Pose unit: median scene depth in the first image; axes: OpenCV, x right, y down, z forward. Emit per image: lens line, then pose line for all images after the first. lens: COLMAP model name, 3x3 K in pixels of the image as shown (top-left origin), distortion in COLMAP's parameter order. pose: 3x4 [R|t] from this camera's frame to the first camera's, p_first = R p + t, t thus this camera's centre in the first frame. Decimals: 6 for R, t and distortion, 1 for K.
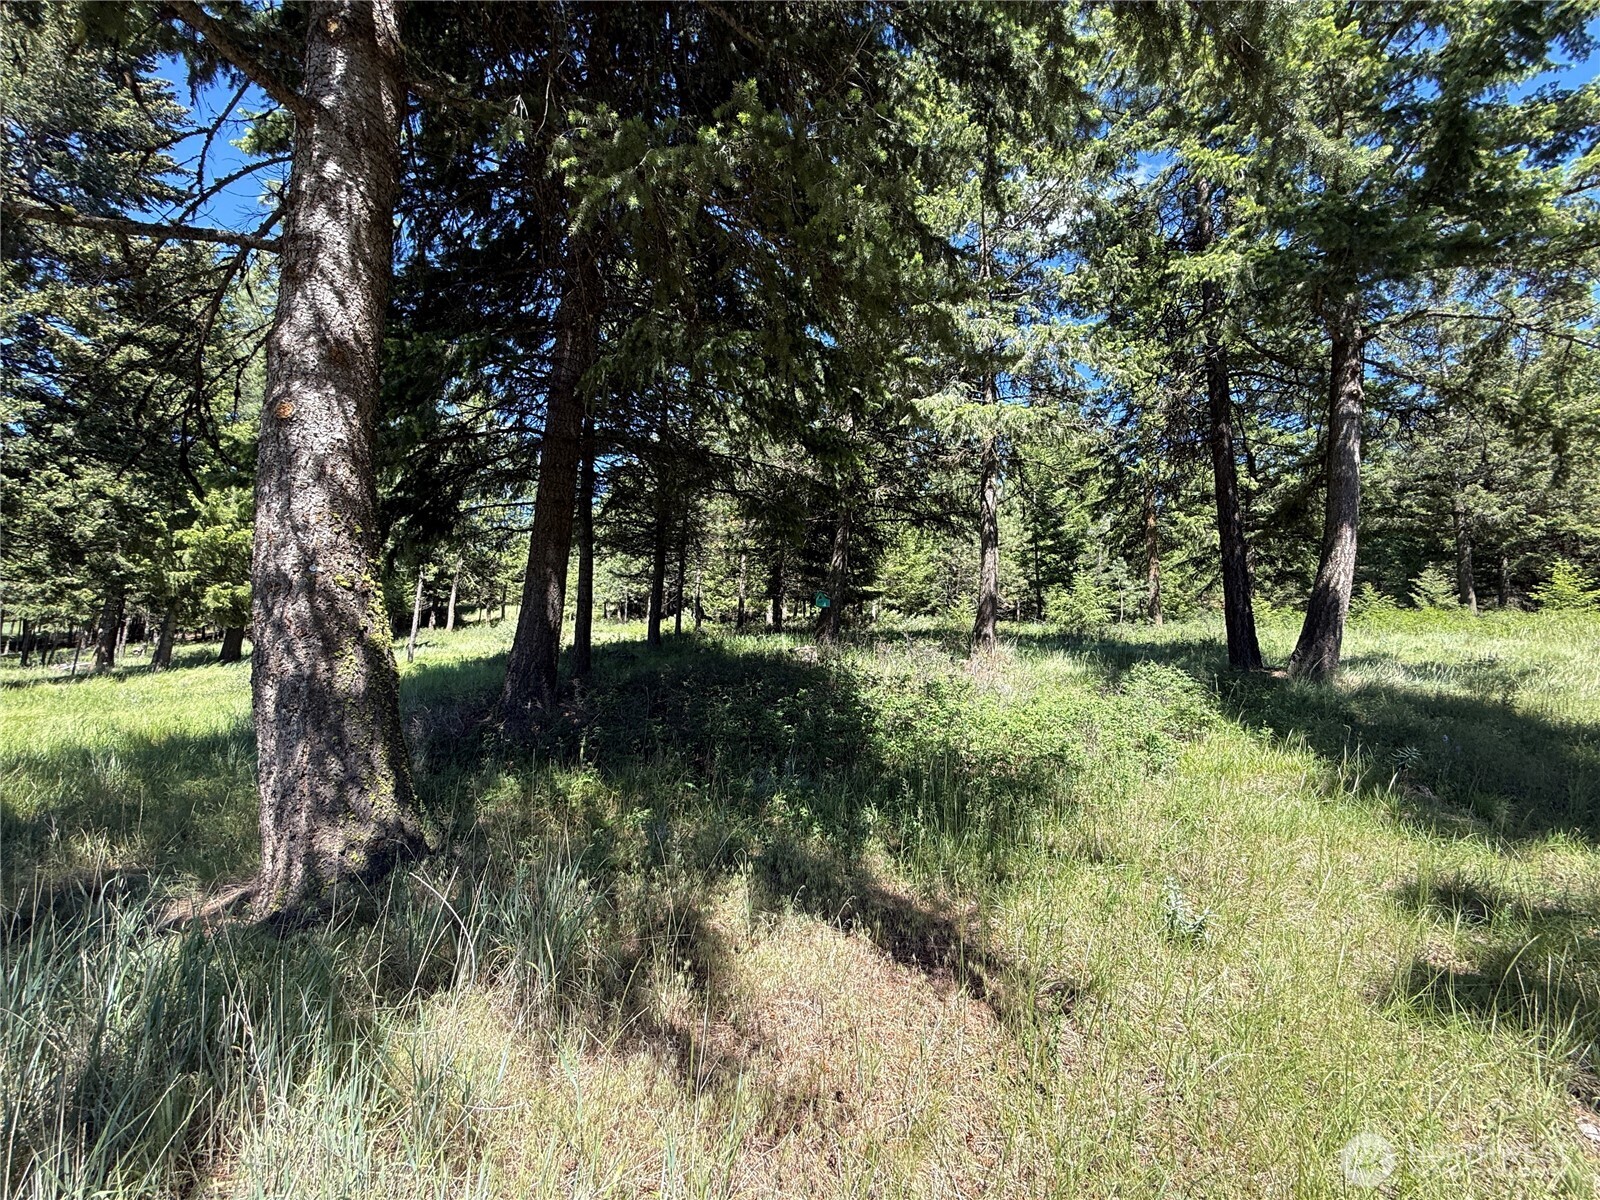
lens RADIAL K [[632.9, 0, 798.1], [0, 632.9, 601.4], [0, 0, 1]] dist [0.002152, 0.000496]
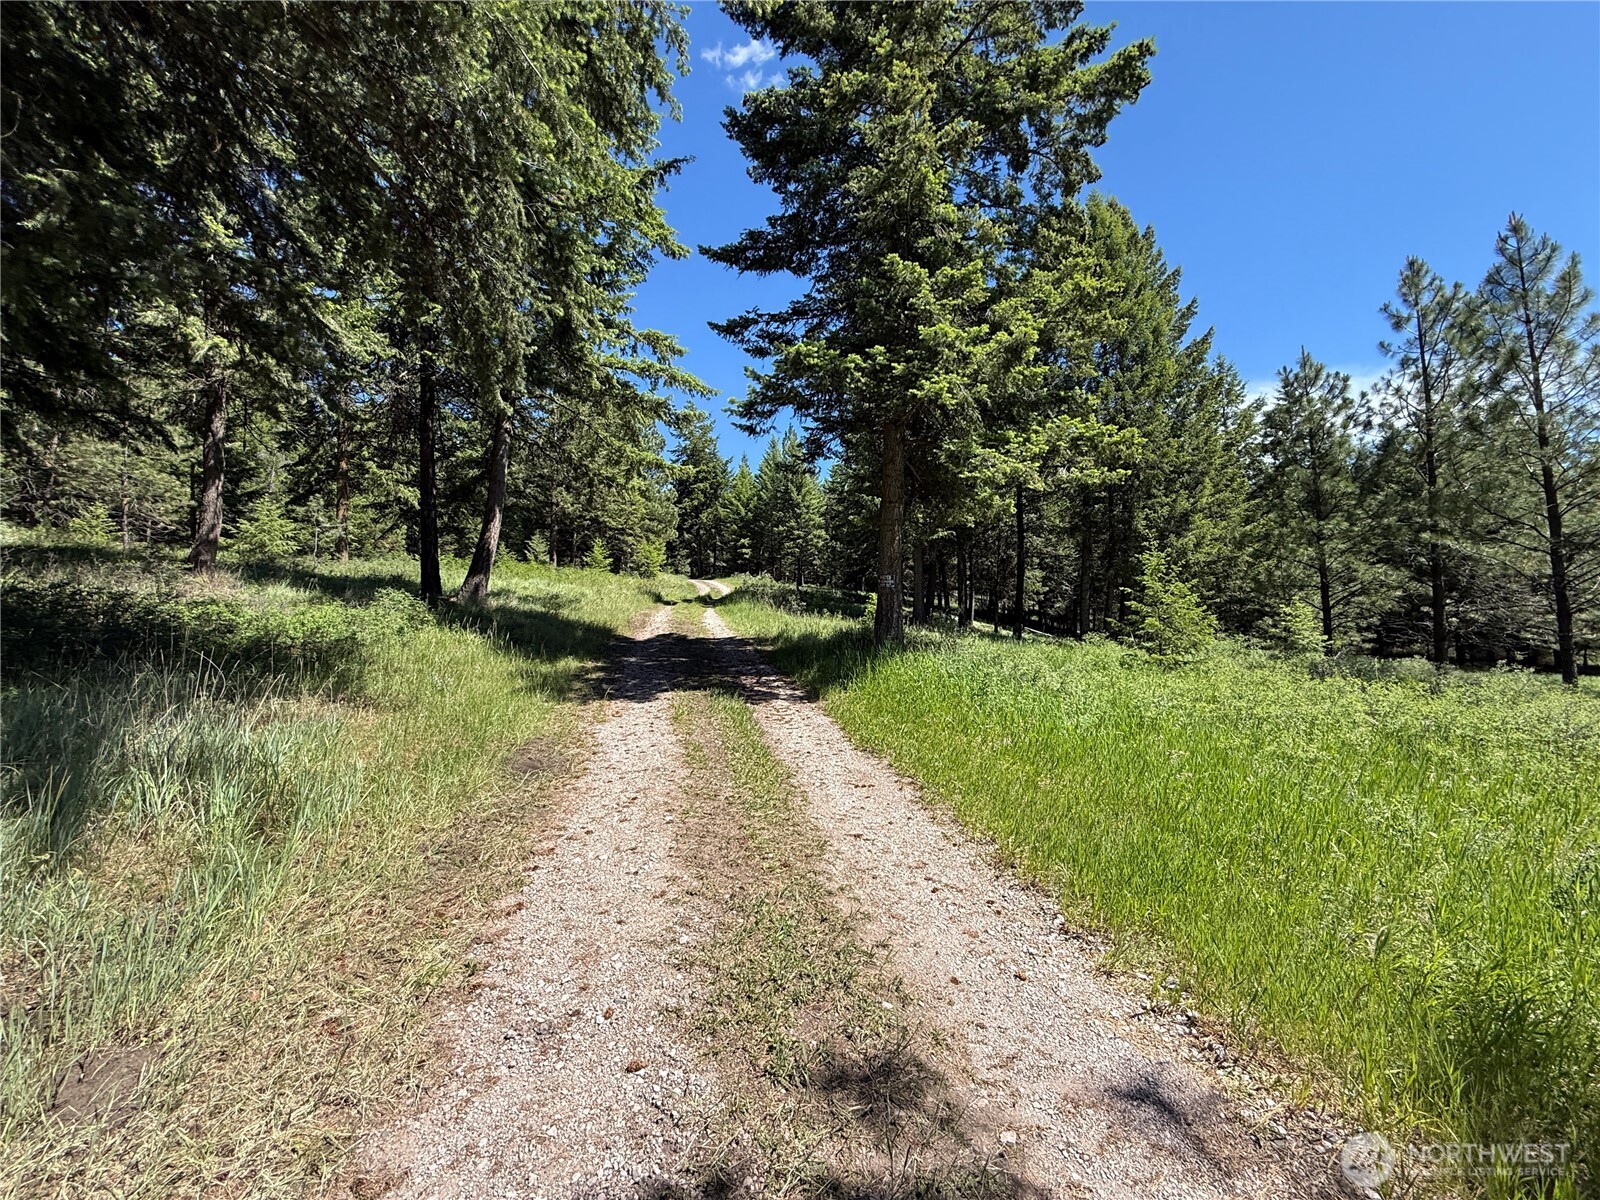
lens RADIAL K [[632.9, 0, 798.1], [0, 632.9, 601.4], [0, 0, 1]] dist [0.002152, 0.000496]
pose [[0.382473, 0.011372, 0.923897, -0.158763], [-0.101081, 0.994438, 0.029605, -0.005508], [-0.918421, -0.104711, 0.381495, -0.165886]]
